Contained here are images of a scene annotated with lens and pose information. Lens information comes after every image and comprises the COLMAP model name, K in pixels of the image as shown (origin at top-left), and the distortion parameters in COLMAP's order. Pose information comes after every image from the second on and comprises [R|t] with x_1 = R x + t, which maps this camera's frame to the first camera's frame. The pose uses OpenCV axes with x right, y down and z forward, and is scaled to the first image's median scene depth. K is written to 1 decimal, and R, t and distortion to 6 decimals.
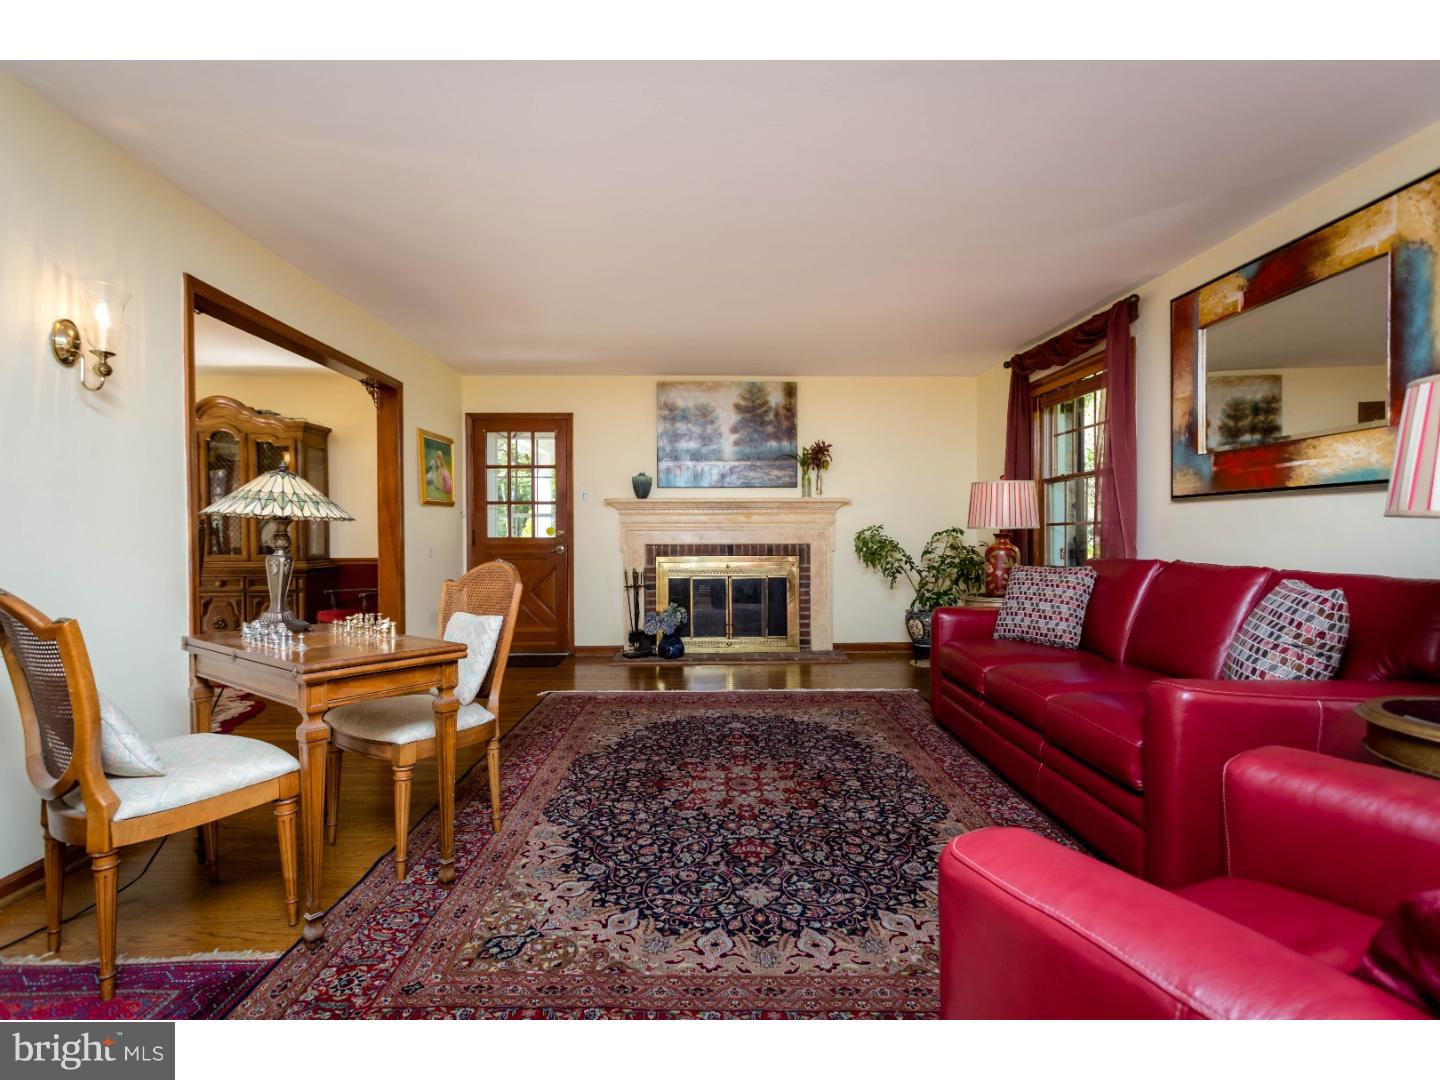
lens RADIAL K [[695.4, 0, 692.2], [0, 695.4, 537.7], [0, 0, 1]] dist [0.036084, 0.000122]
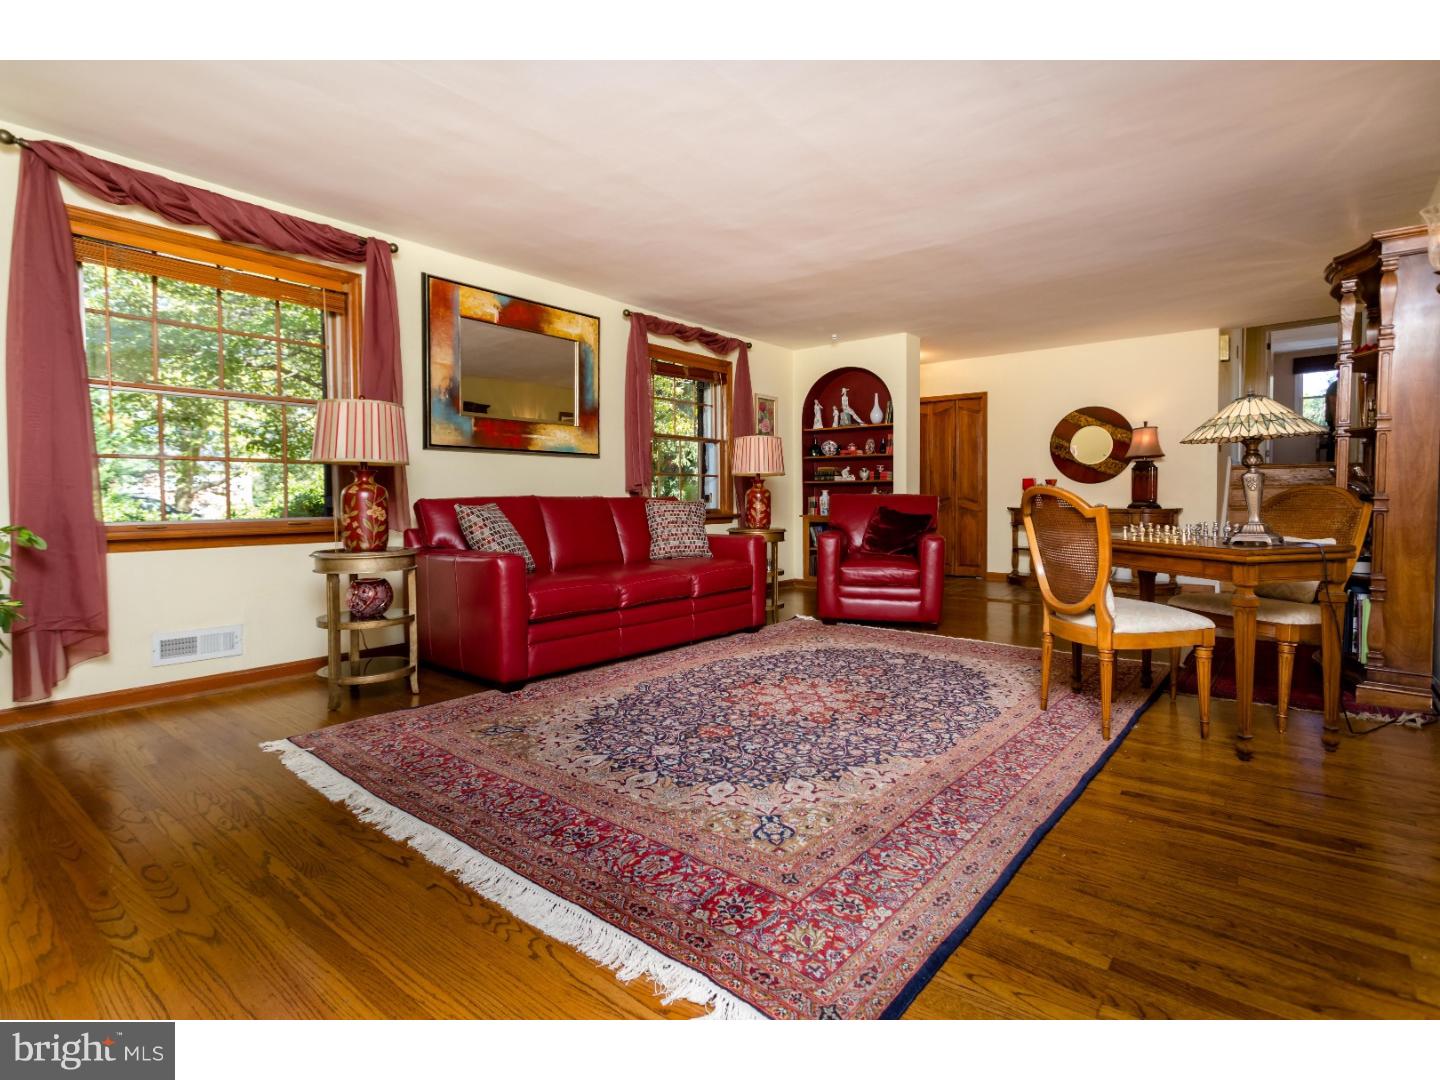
lens RADIAL K [[709.8, 0, 723.3], [0, 709.8, 521.4], [0, 0, 1]] dist [0.000340, 0.000183]
pose [[-0.779456, -0.011506, 0.626351, -0.487304], [0.013279, 0.999303, 0.034882, 0.038659], [-0.626316, 0.035506, -0.778761, 1.826098]]
